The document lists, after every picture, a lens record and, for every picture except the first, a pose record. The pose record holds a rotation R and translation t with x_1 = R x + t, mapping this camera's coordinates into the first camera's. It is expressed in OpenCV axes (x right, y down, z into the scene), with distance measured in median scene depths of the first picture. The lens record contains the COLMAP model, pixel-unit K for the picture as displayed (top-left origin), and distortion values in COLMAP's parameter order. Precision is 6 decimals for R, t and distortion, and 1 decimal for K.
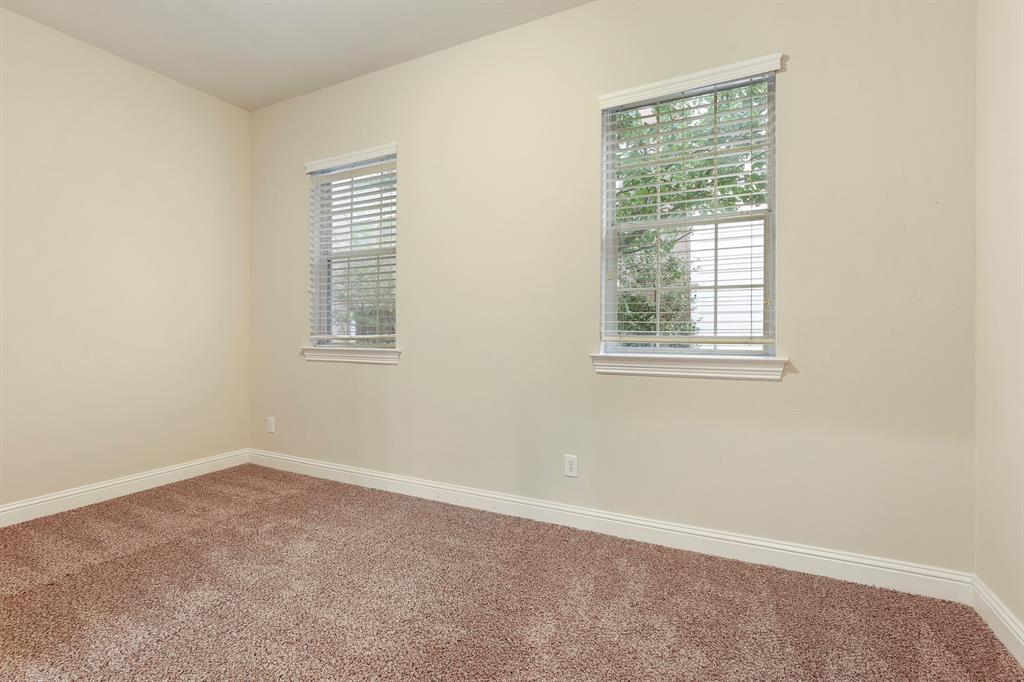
lens RADIAL K [[467.1, 0, 515.6], [0, 467.1, 338.5], [0, 0, 1]] dist [-0.014839, 0.001292]
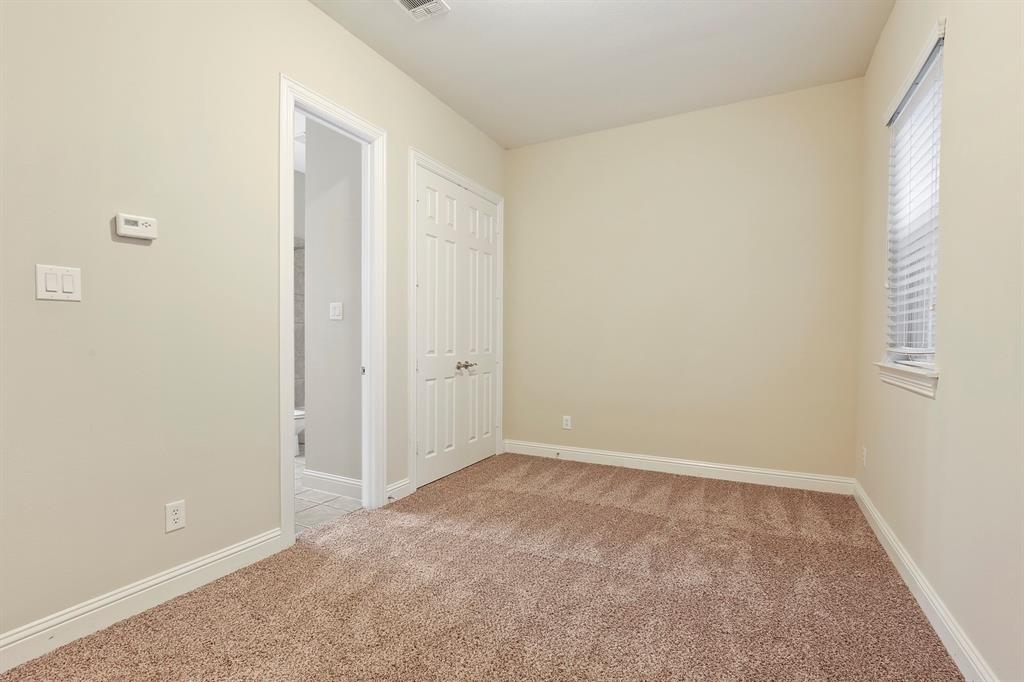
lens RADIAL K [[467.1, 0, 518.5], [0, 467.1, 344.3], [0, 0, 1]] dist [-0.014839, 0.001292]
pose [[-0.009101, 0.008689, -0.999921, 0.402608], [-0.017218, 0.999813, 0.008845, -0.010401], [0.999810, 0.017297, -0.008949, 0.560569]]
